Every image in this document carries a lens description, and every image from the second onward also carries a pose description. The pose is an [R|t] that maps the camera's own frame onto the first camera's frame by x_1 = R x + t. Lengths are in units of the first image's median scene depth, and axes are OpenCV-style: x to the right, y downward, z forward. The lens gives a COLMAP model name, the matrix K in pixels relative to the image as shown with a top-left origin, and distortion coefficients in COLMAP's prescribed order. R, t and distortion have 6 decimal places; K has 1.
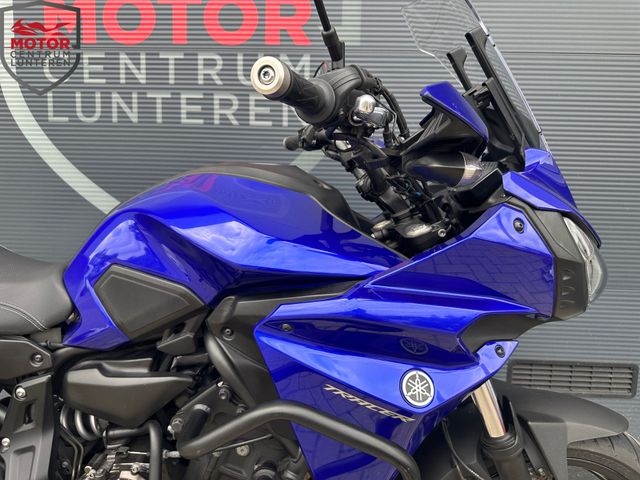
lens RADIAL K [[450.3, 0, 323.1], [0, 450.3, 237.7], [0, 0, 1]] dist [0.030285, -0.046103]
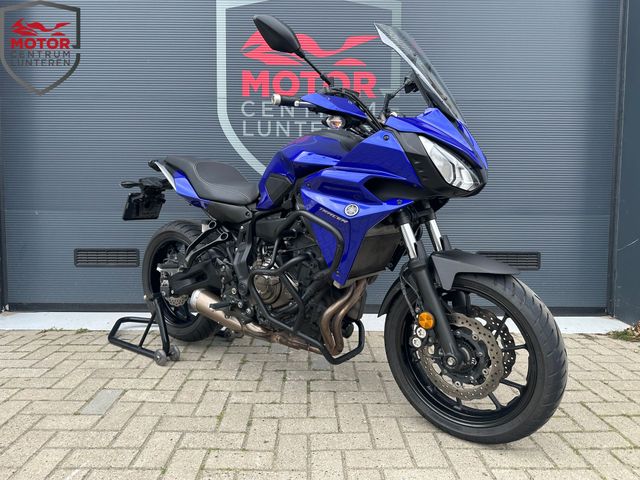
lens RADIAL K [[450.3, 0, 319.2], [0, 450.3, 239.9], [0, 0, 1]] dist [0.030285, -0.046103]
pose [[0.998312, -0.019382, 0.054747, -0.402447], [0.022268, 0.998367, -0.052598, 0.316343], [-0.053638, 0.053728, 0.997114, -0.986495]]
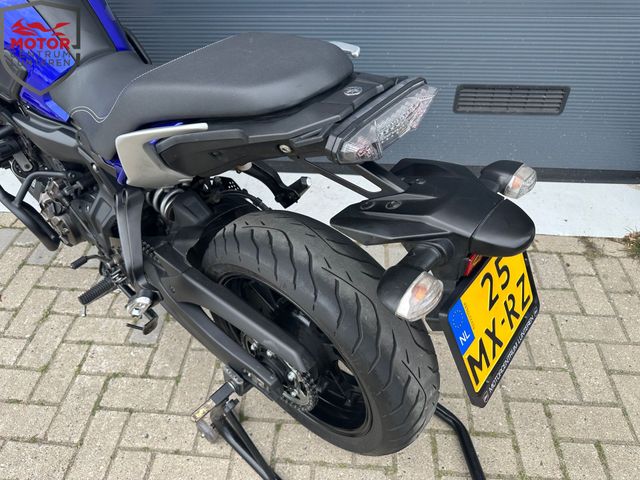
lens RADIAL K [[450.3, 0, 323.5], [0, 450.3, 241.0], [0, 0, 1]] dist [0.030285, -0.046103]
pose [[0.998044, -0.007261, -0.062088, 0.137420], [0.041671, 0.817633, 0.574229, -0.089449], [0.046596, -0.575694, 0.816337, -0.209098]]
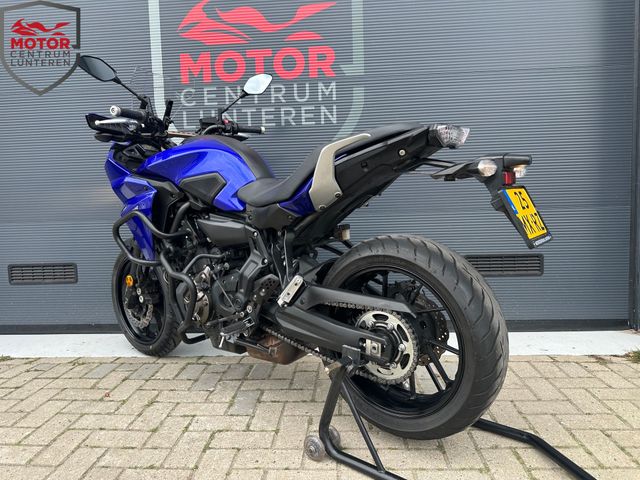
lens RADIAL K [[450.3, 0, 323.0], [0, 450.3, 244.1], [0, 0, 1]] dist [0.030285, -0.046103]
pose [[0.998519, -0.050073, -0.021260, -0.070898], [0.049071, 0.997767, -0.045317, 0.286745], [0.023482, 0.044206, 0.998746, -0.693673]]
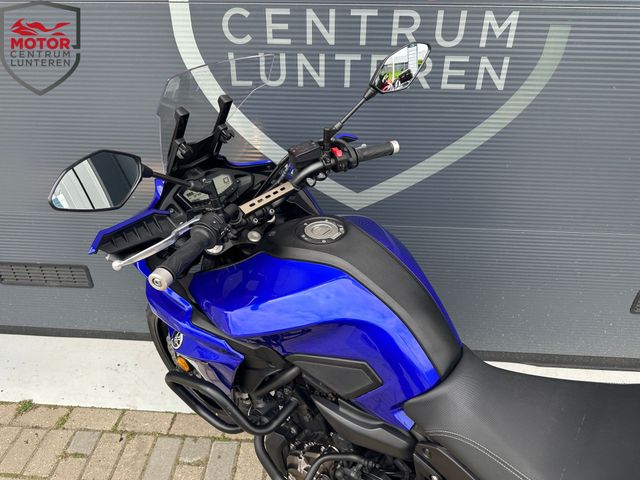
lens RADIAL K [[450.3, 0, 322.4], [0, 450.3, 238.7], [0, 0, 1]] dist [0.030285, -0.046103]
pose [[0.999699, -0.008327, -0.023091, -0.401439], [0.017237, 0.907869, 0.418901, -0.371205], [0.017475, -0.419172, 0.907738, -0.025375]]
